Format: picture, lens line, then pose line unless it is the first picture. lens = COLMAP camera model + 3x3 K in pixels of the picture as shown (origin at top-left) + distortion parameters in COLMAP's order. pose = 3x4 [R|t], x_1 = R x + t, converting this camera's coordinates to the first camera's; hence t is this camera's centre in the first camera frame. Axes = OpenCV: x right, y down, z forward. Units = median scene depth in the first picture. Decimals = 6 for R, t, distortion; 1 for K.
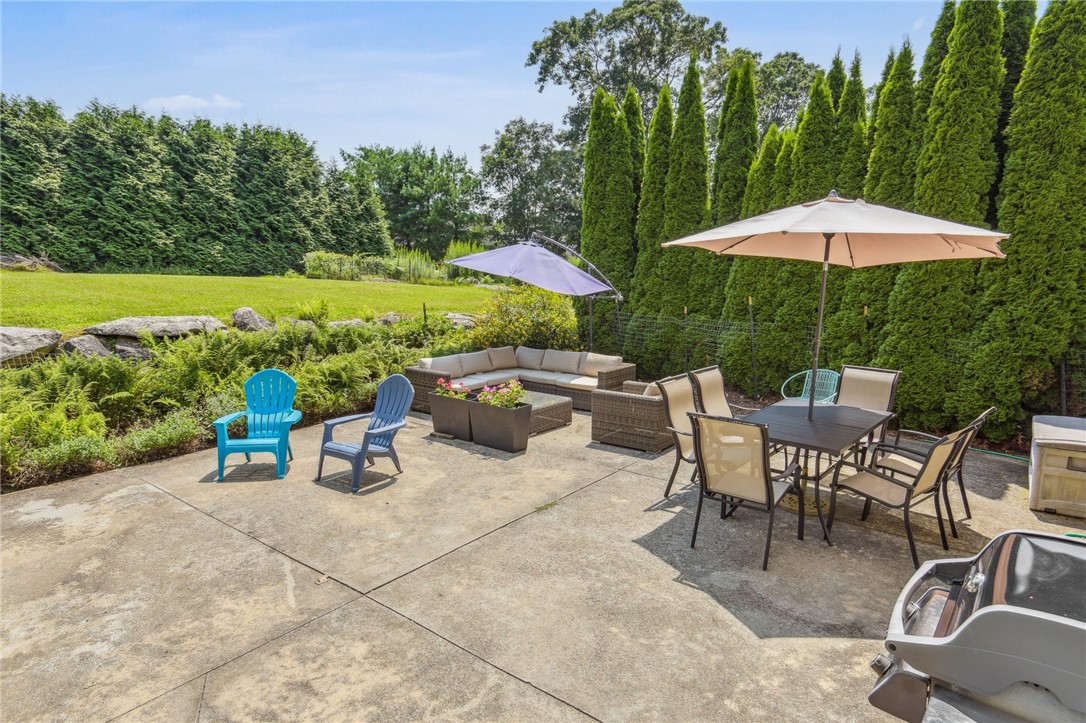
lens RADIAL K [[623.0, 0, 539.4], [0, 623.0, 363.9], [0, 0, 1]] dist [0.002280, 0.001354]
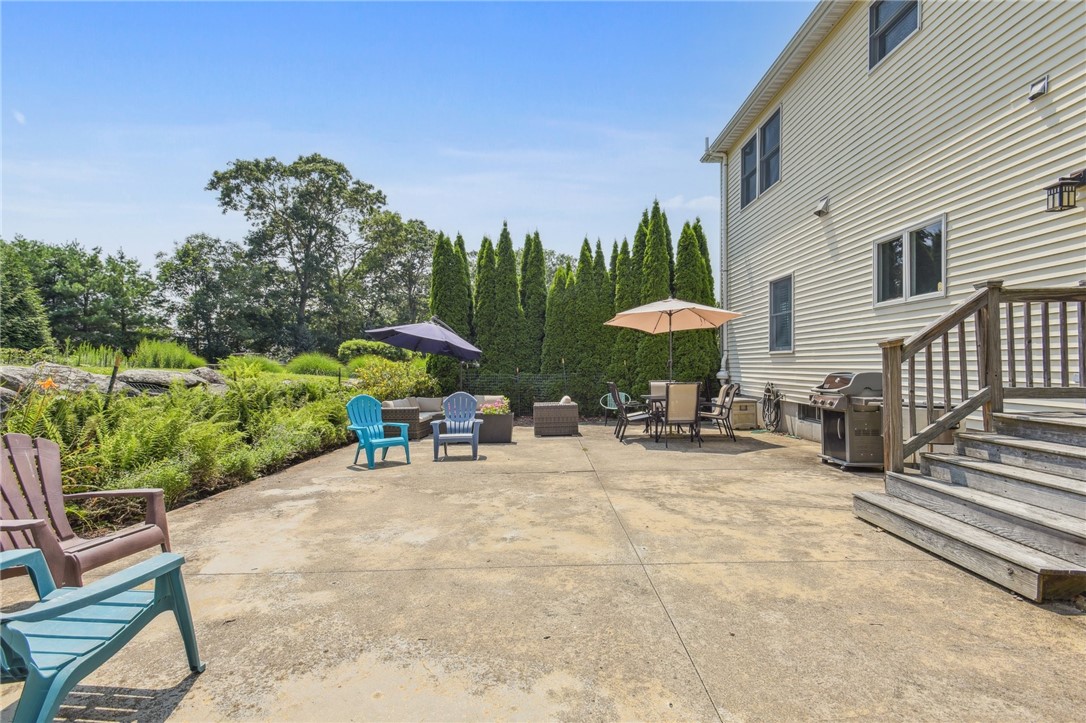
lens RADIAL K [[512.1, 0, 546.4], [0, 512.1, 359.7], [0, 0, 1]] dist [0.004229, -0.000181]
pose [[0.778095, 0.005924, 0.628119, -0.125752], [0.110417, 0.983096, -0.146053, 0.020985], [-0.618366, 0.182998, 0.764287, -0.016551]]
